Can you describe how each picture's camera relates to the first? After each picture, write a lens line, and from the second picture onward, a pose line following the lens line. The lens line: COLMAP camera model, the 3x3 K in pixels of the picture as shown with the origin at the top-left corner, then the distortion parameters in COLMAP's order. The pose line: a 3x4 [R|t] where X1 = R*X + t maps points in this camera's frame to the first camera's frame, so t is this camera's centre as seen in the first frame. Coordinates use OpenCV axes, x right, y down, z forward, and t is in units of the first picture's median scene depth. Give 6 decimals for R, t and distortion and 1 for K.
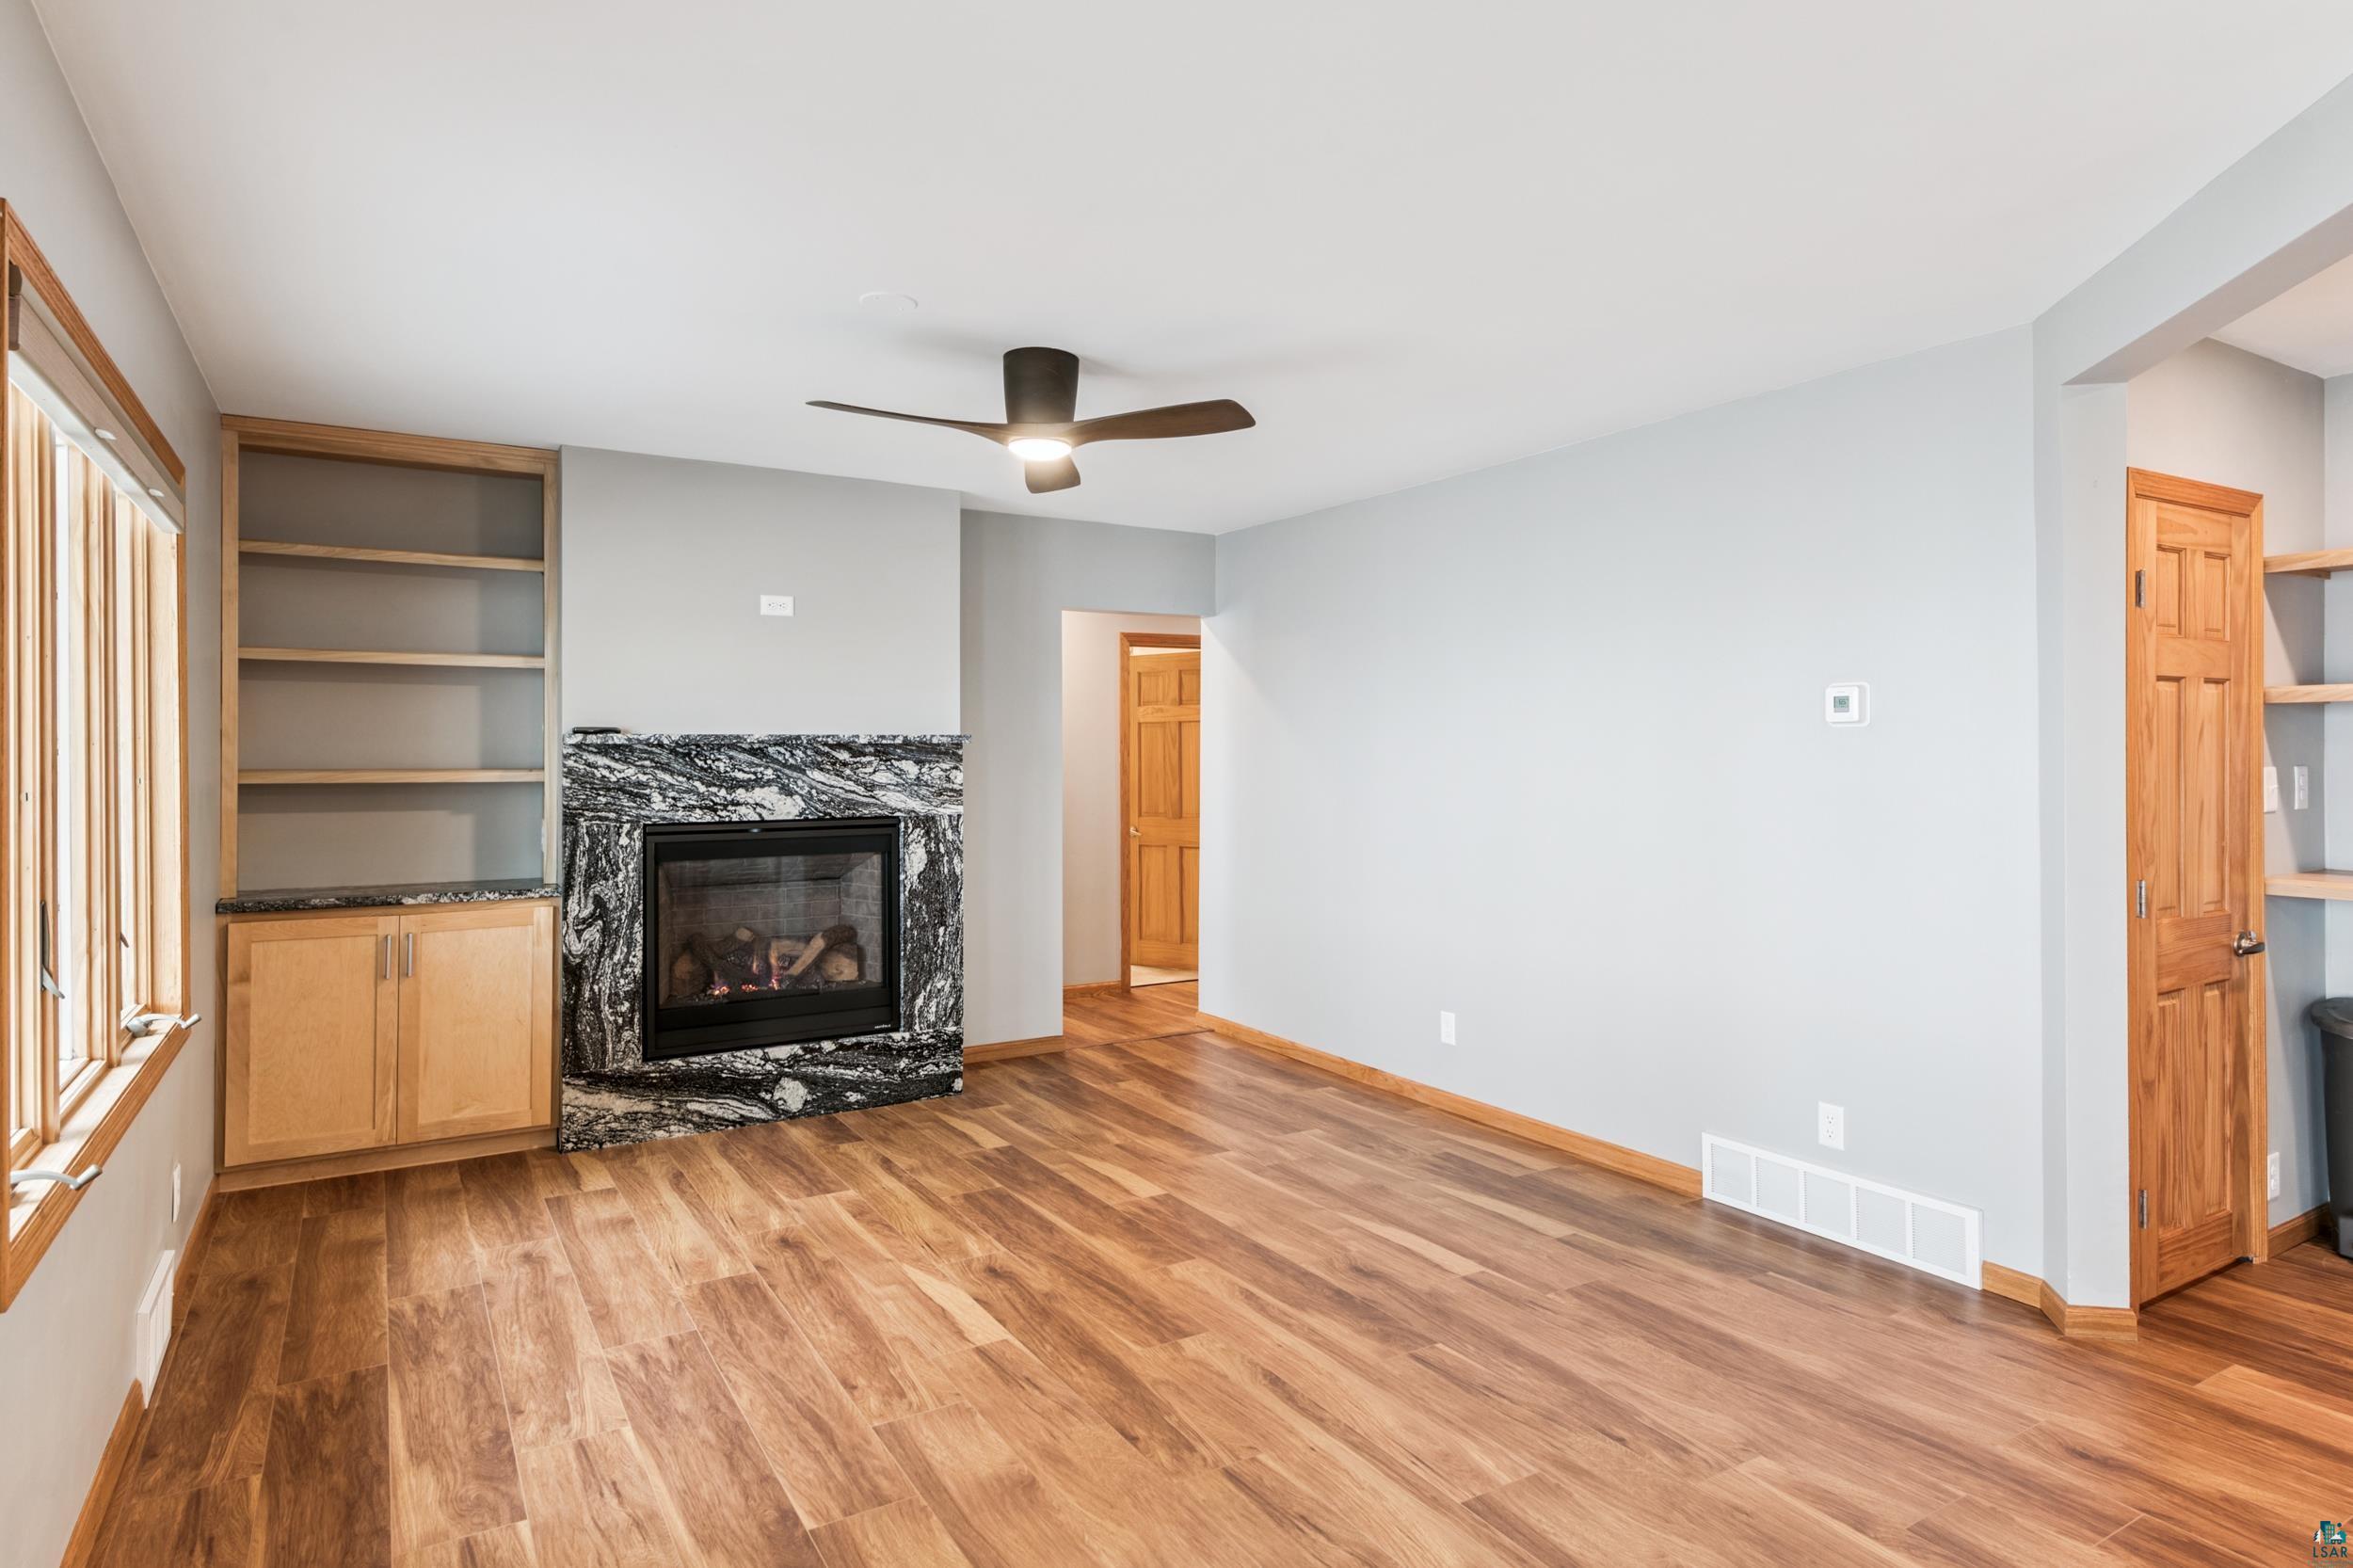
lens RADIAL K [[1321.0, 0, 1203.4], [0, 1321.0, 734.7], [0, 0, 1]] dist [0.015473, -0.000801]
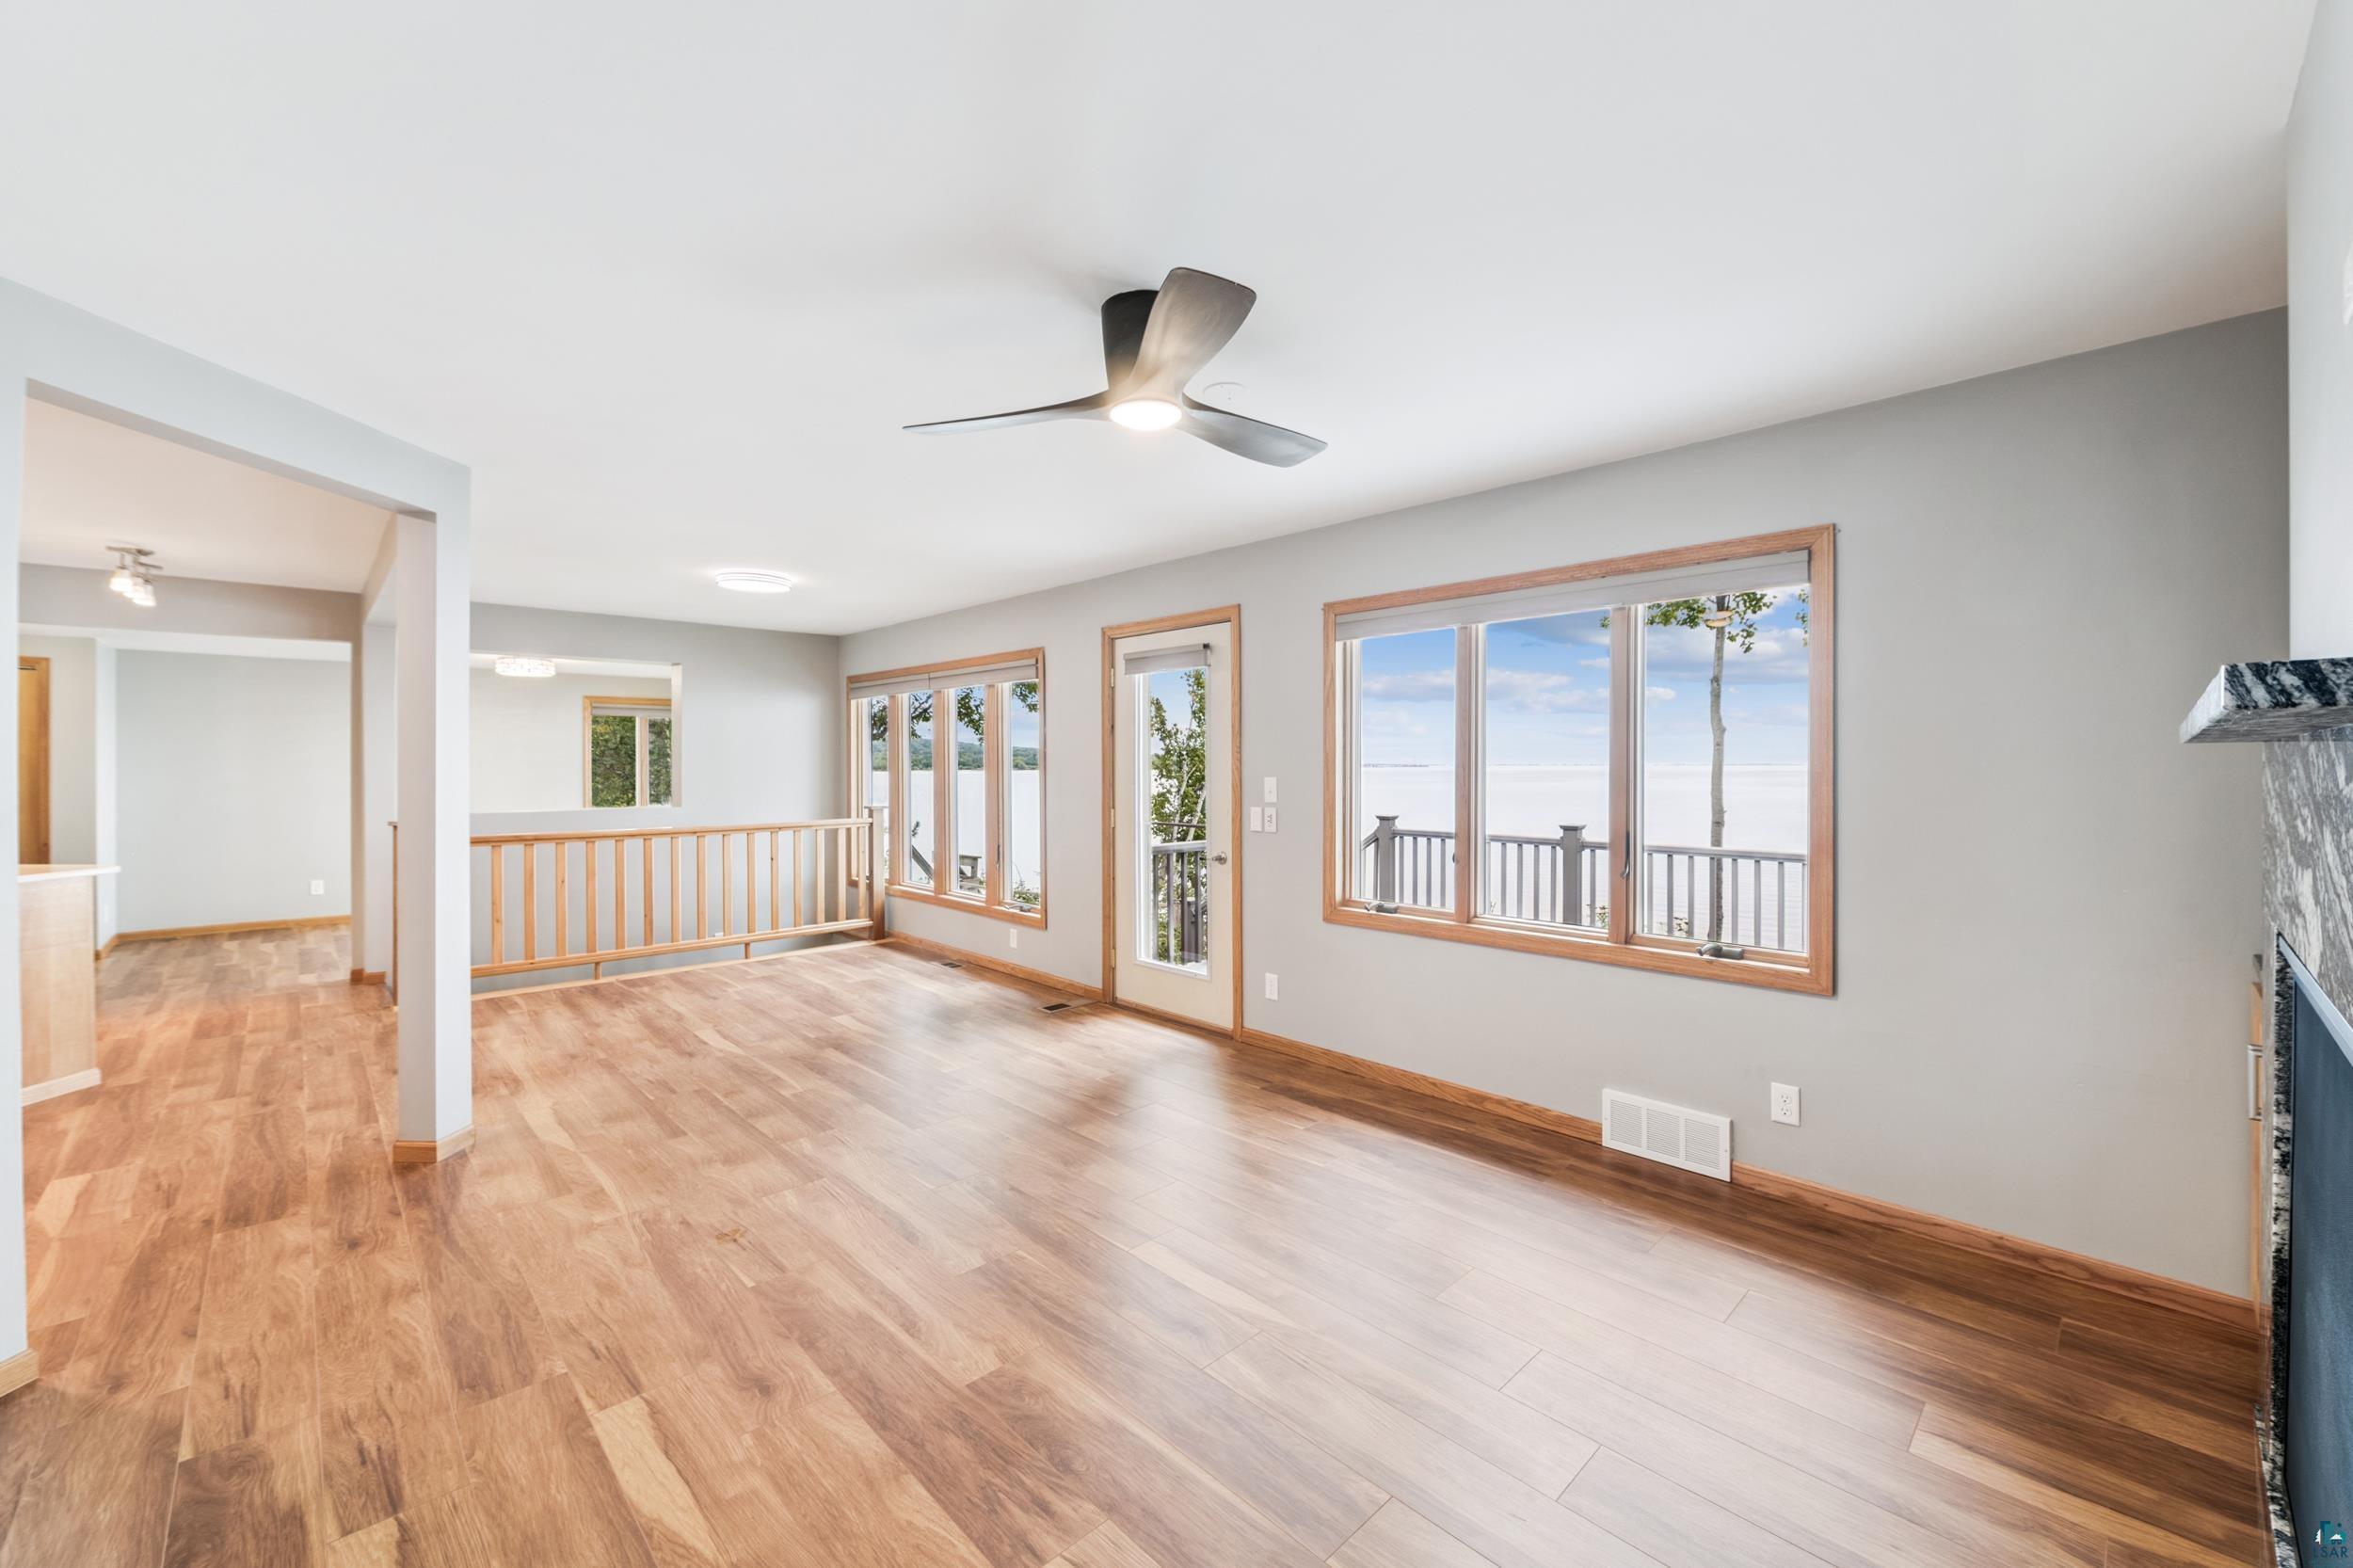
lens RADIAL K [[934.5, 0, 1170.6], [0, 934.5, 765.6], [0, 0, 1]] dist [0.000051, -0.002679]
pose [[-0.982519, 0.004408, -0.186109, -0.020646], [0.006344, 0.999932, -0.009810, 0.018626], [0.186053, -0.010820, -0.982480, 1.365940]]
